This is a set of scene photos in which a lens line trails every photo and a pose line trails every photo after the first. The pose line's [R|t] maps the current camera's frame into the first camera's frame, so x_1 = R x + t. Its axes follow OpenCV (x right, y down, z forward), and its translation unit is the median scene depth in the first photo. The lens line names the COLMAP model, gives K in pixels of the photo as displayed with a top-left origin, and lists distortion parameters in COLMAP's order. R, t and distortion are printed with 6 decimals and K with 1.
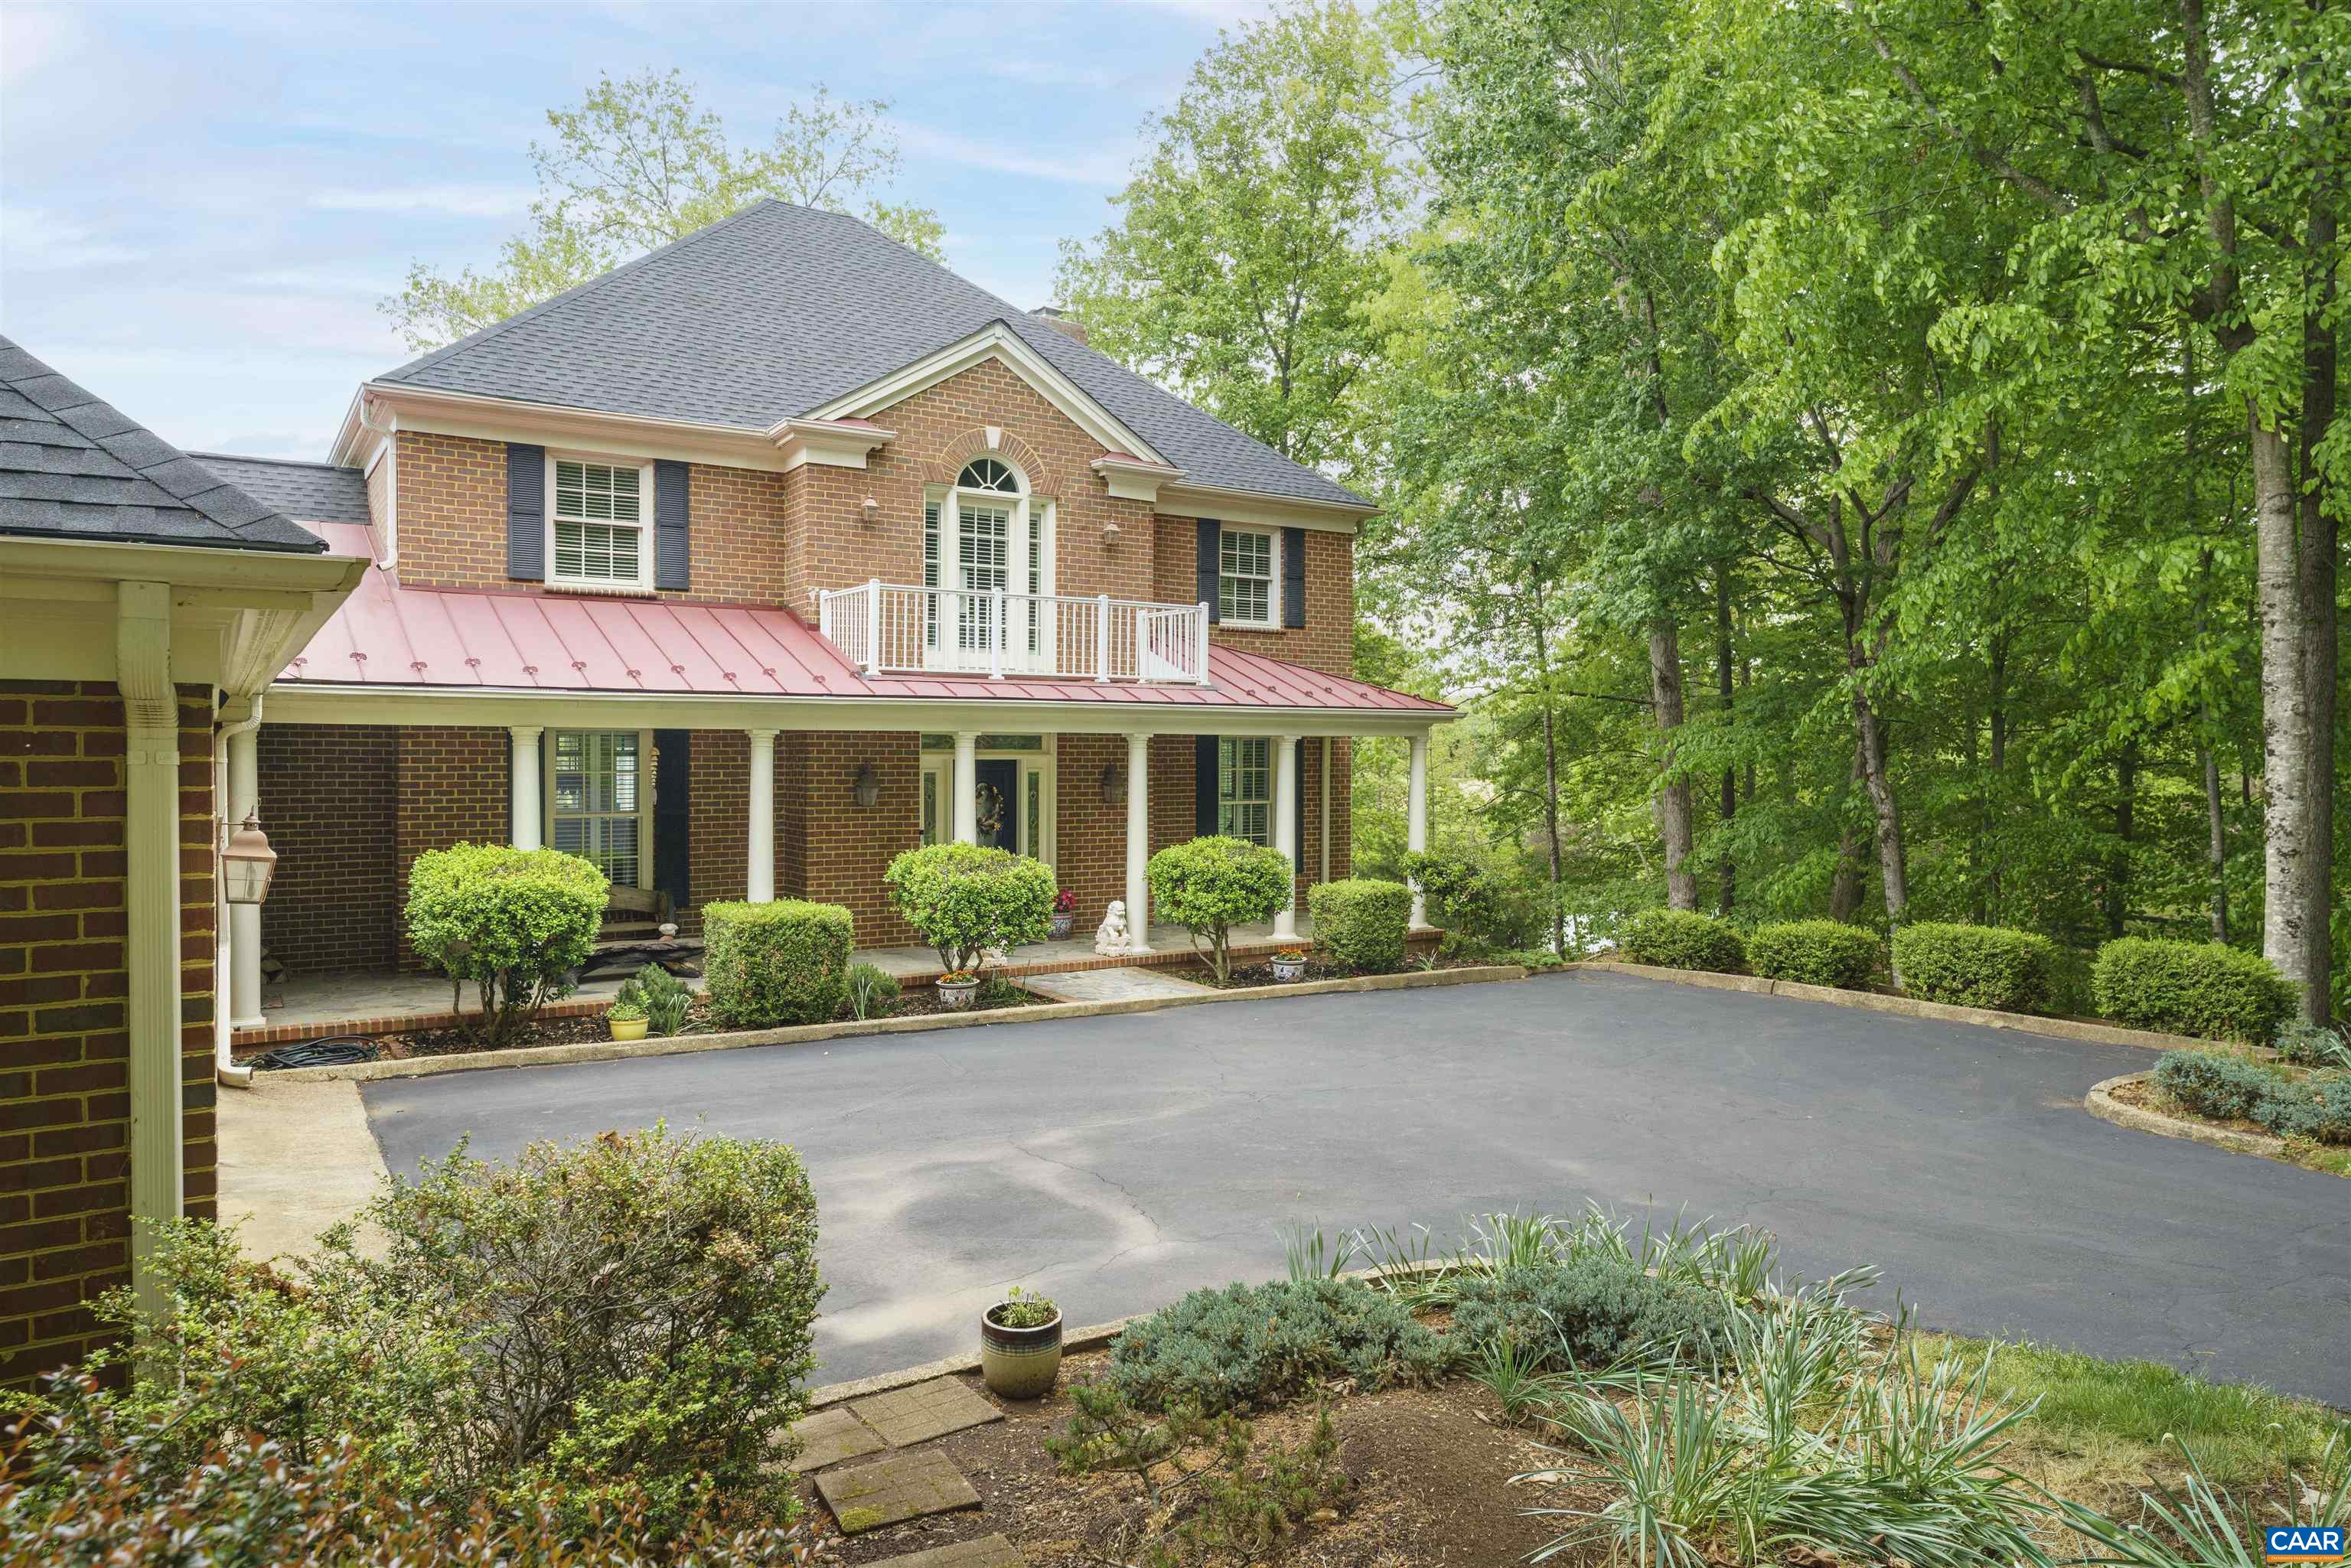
lens RADIAL K [[1425.8, 0, 1175.5], [0, 1425.8, 784.0], [0, 0, 1]] dist [-0.000933, 0.000119]
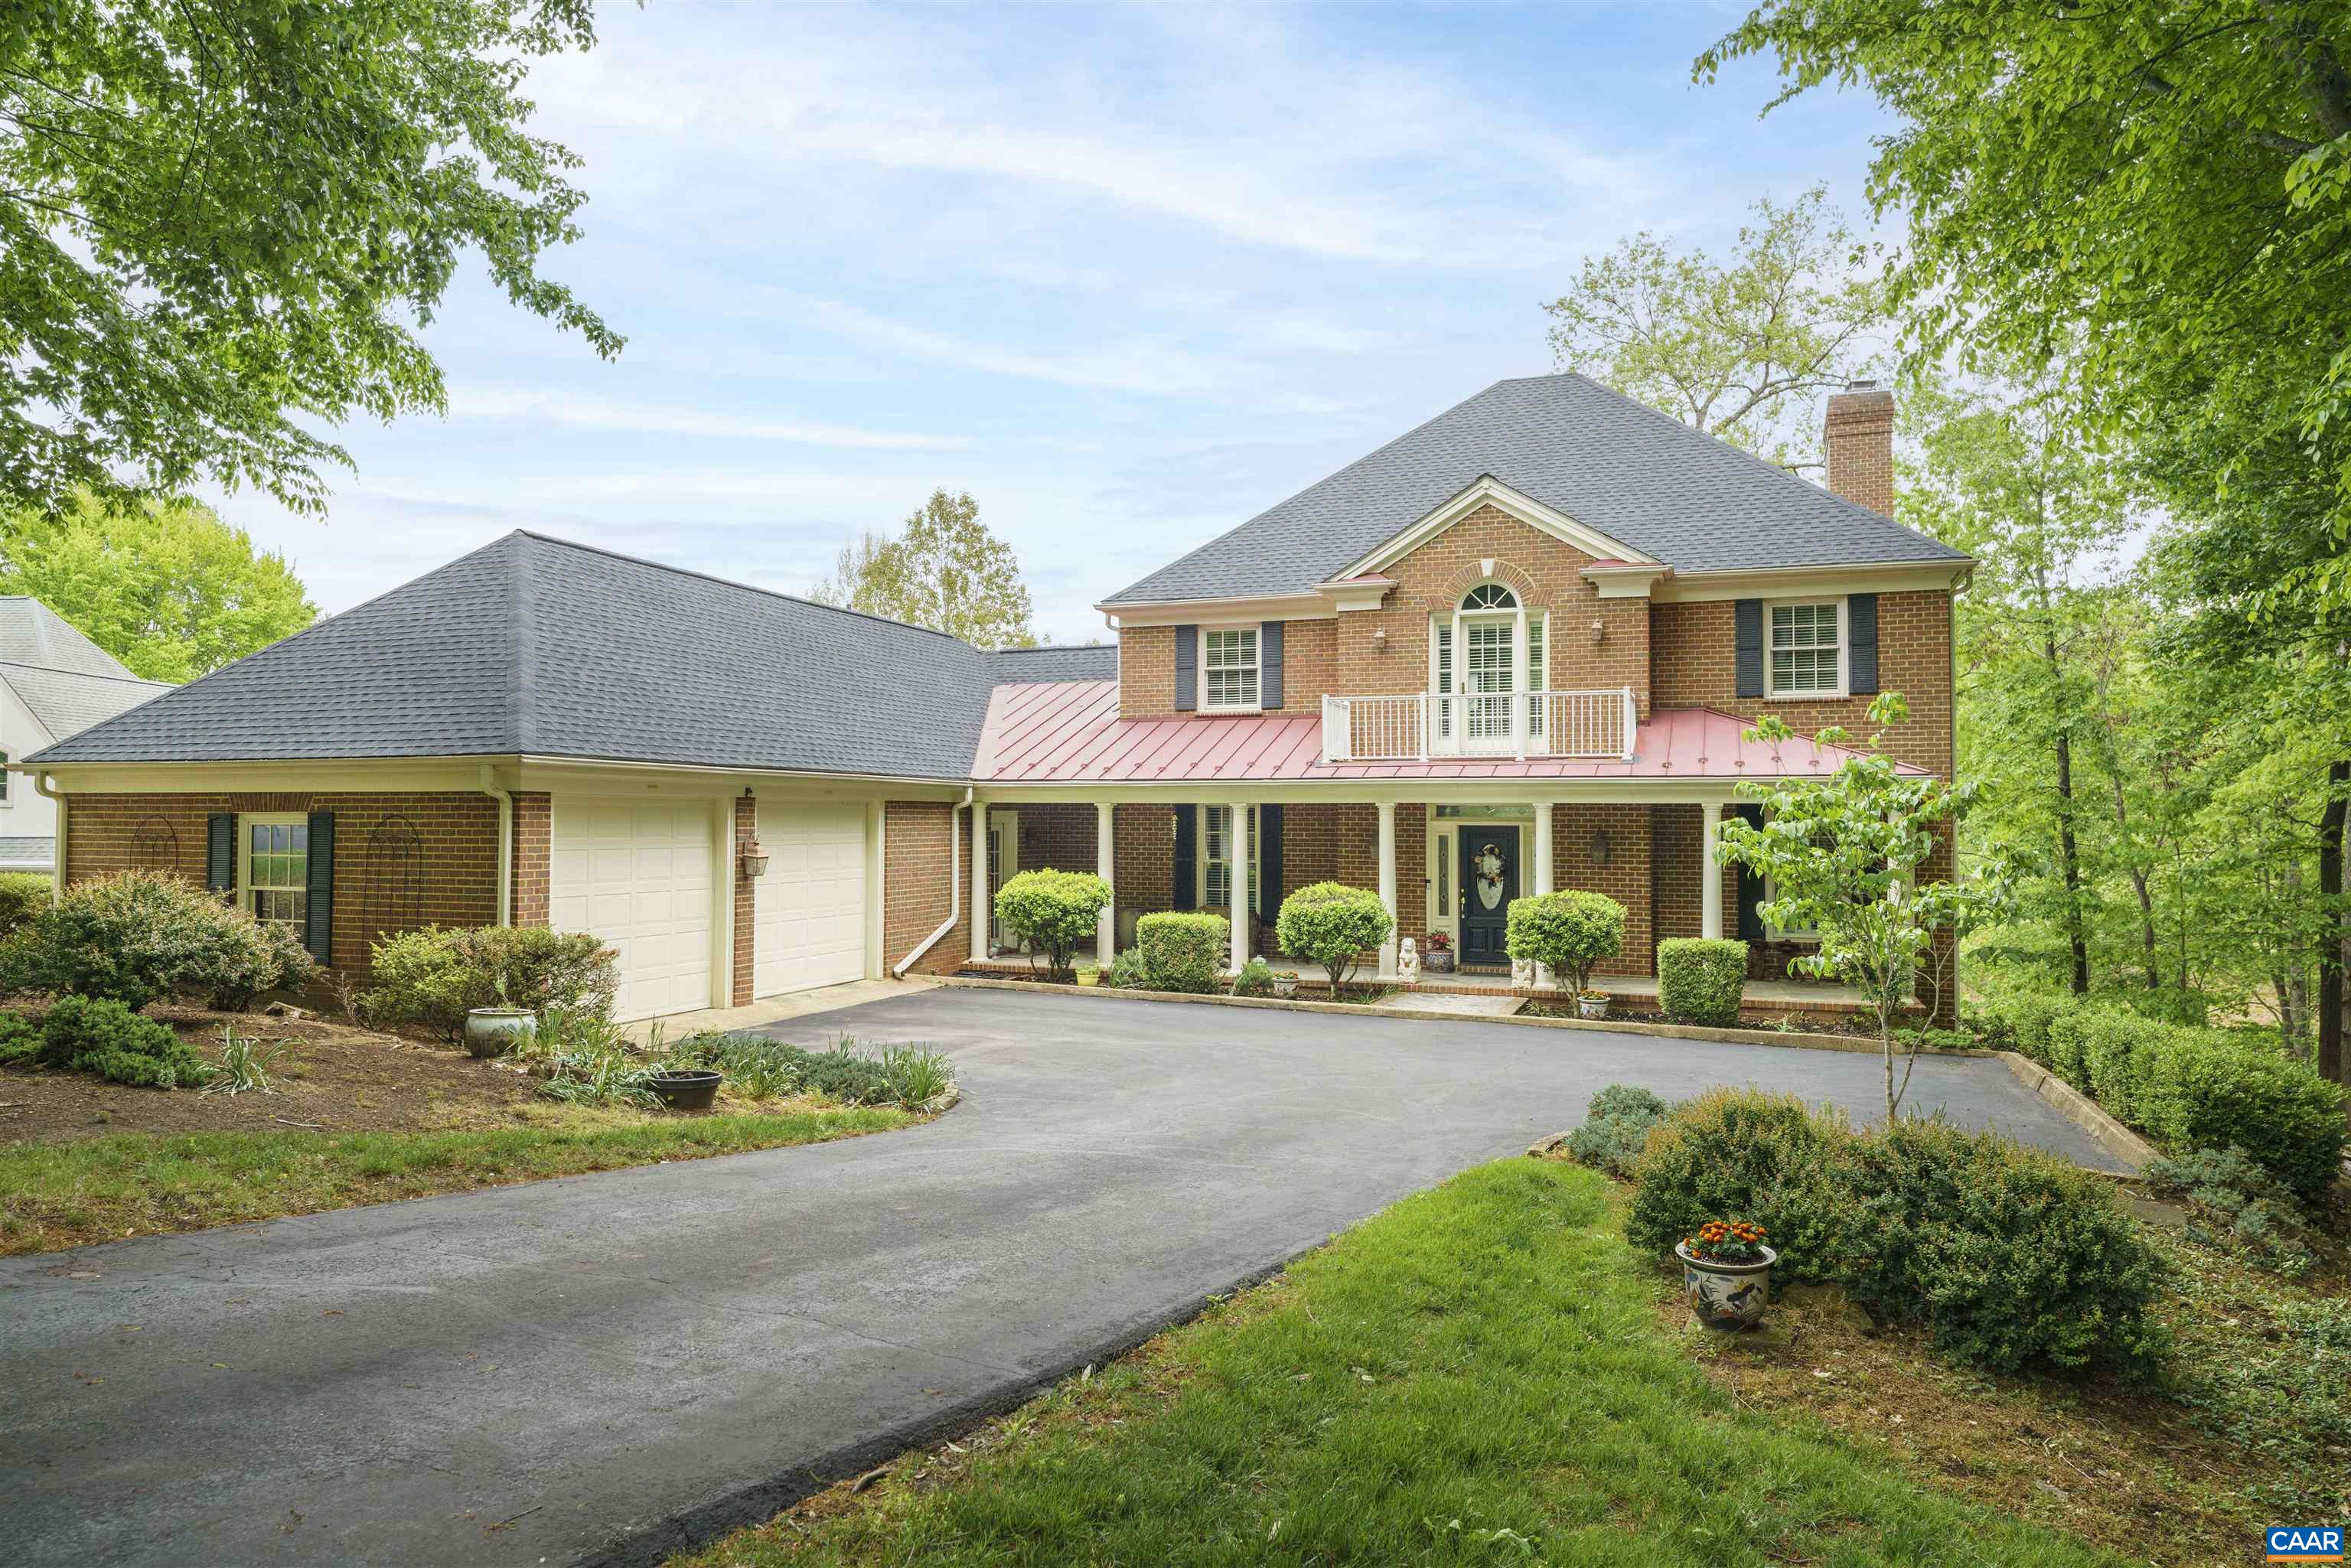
lens RADIAL K [[1517.2, 0, 1175.5], [0, 1517.2, 784.0], [0, 0, 1]] dist [0.001769, -0.000317]
pose [[0.592840, -0.022635, -0.805002, 0.820593], [-0.021466, 0.998806, -0.043893, 0.011046], [0.805034, 0.043301, 0.591646, 0.003213]]
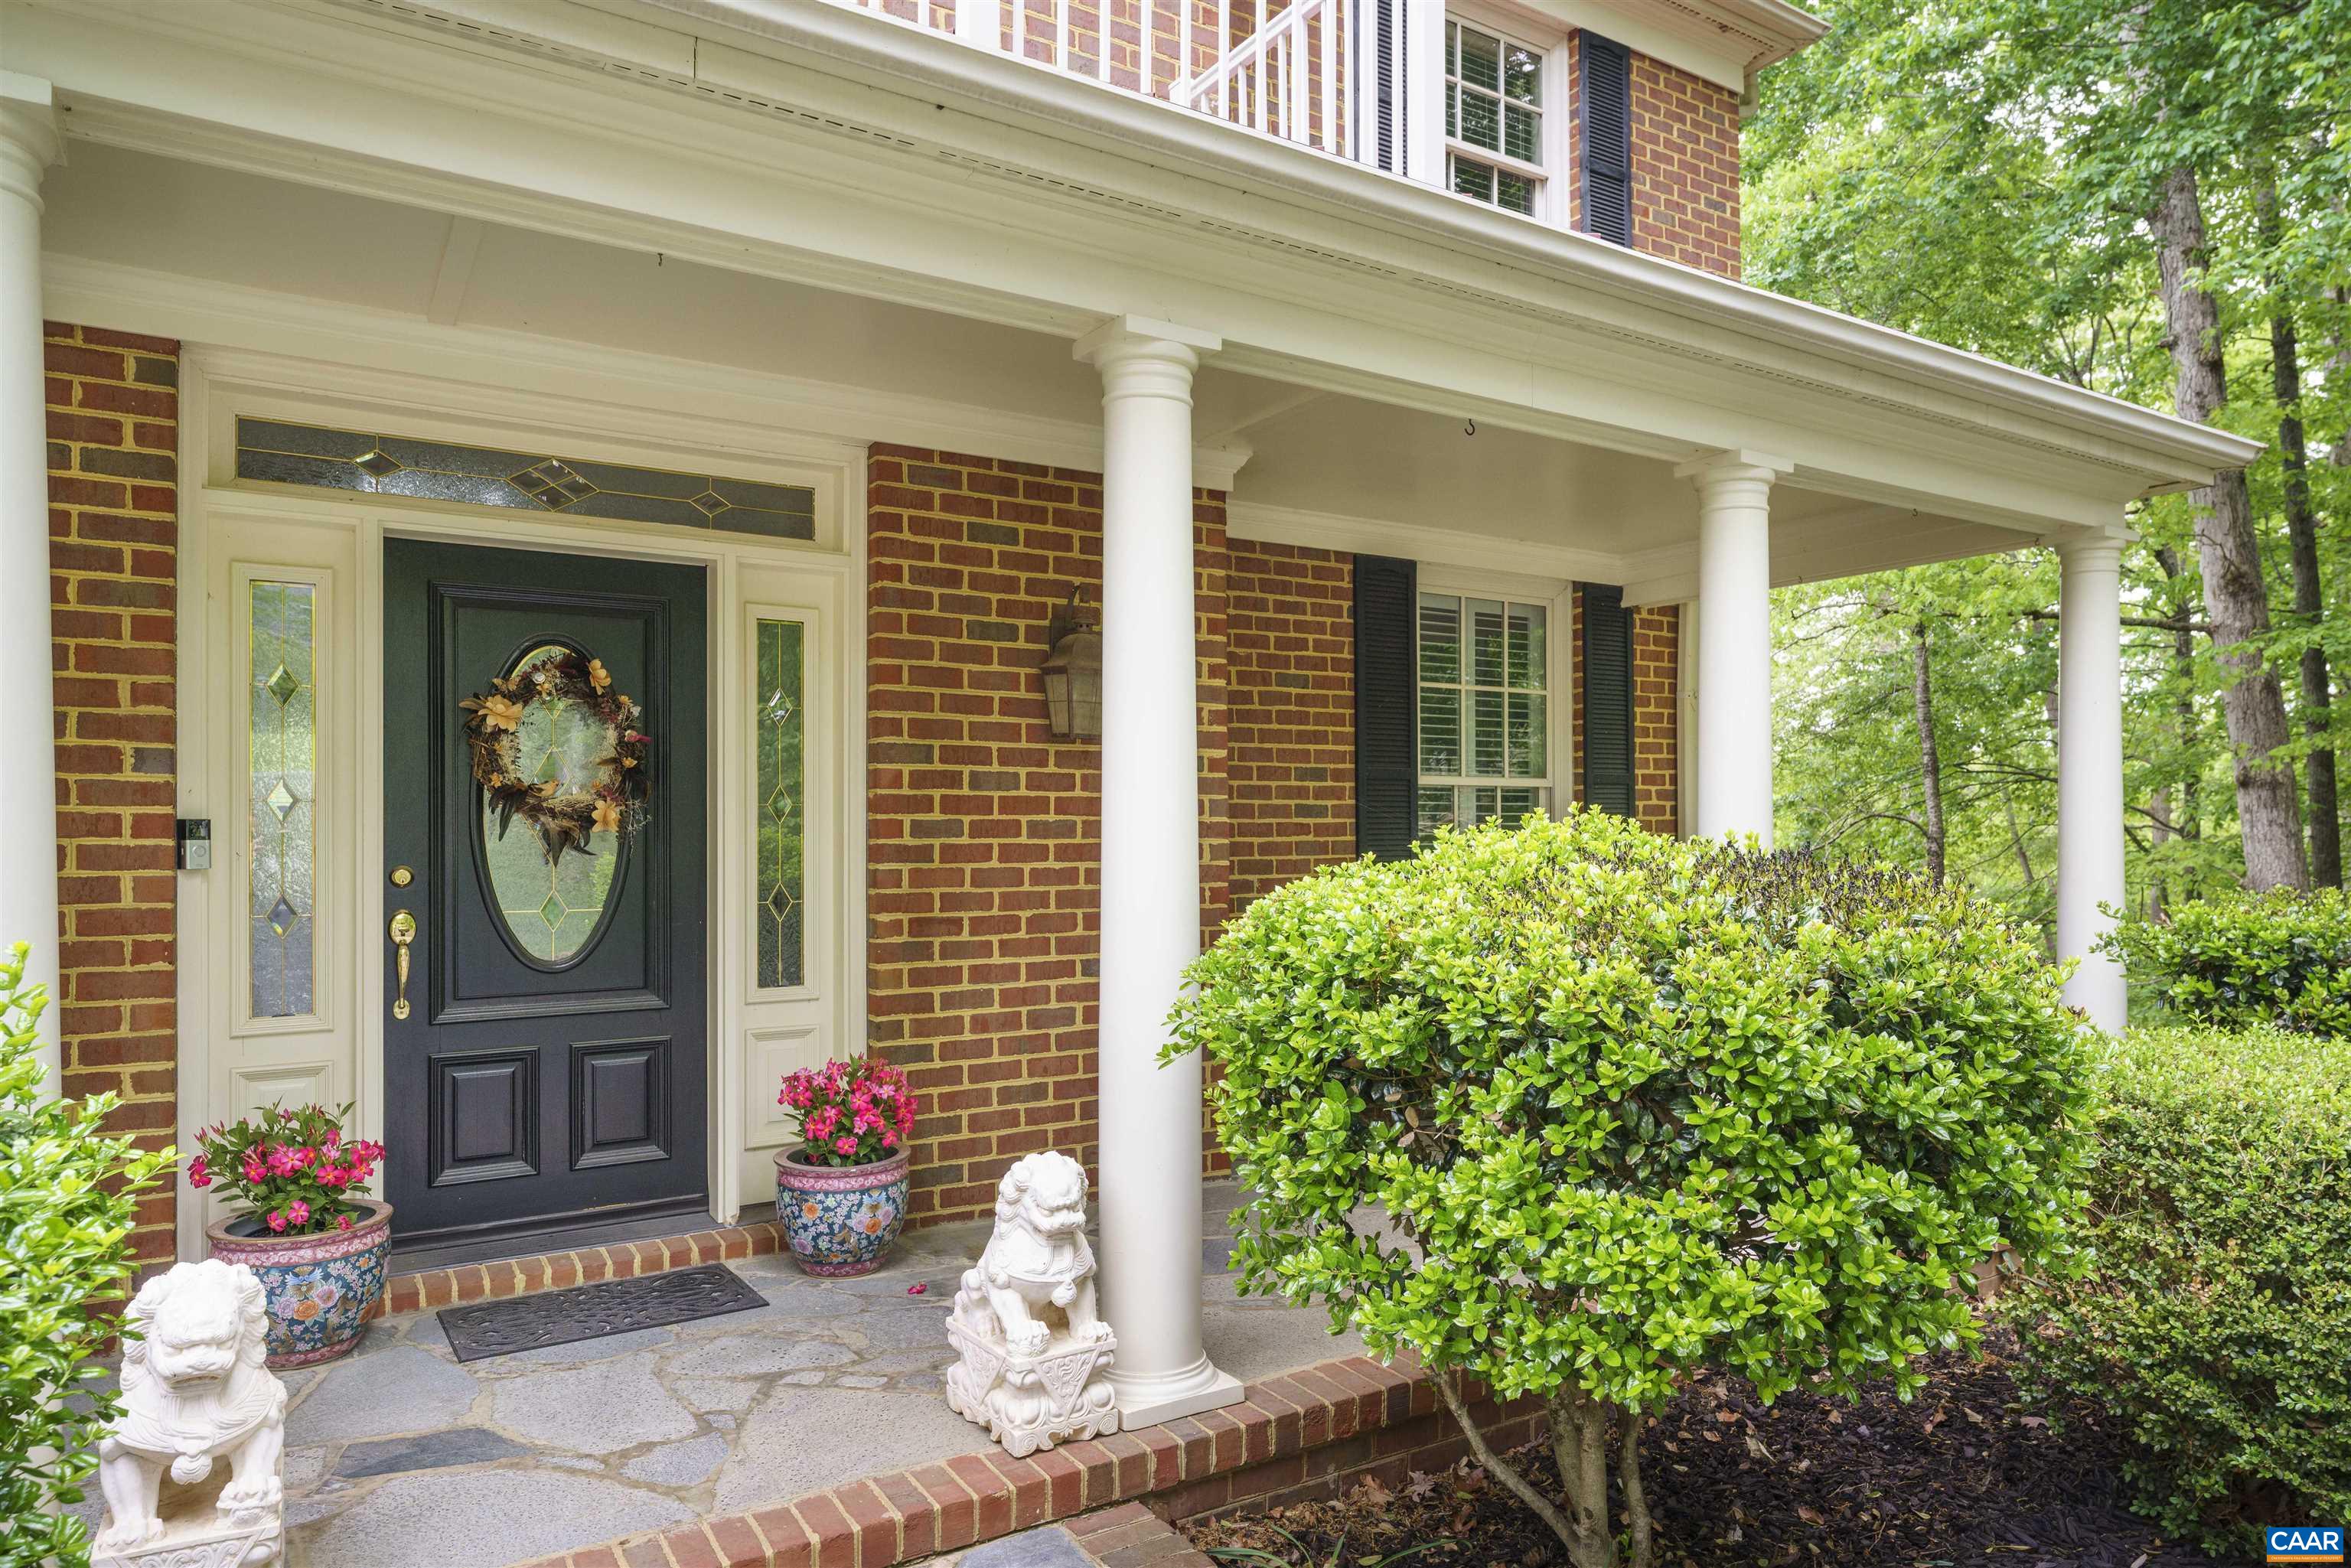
lens RADIAL K [[1417.0, 0, 1232.3], [0, 1417.0, 834.4], [0, 0, 1]] dist [0.001456, 0.000268]
pose [[0.999901, -0.011370, -0.008343, -0.012998], [0.011266, 0.999859, -0.012471, 0.040669], [0.008484, 0.012375, 0.999887, 0.804552]]
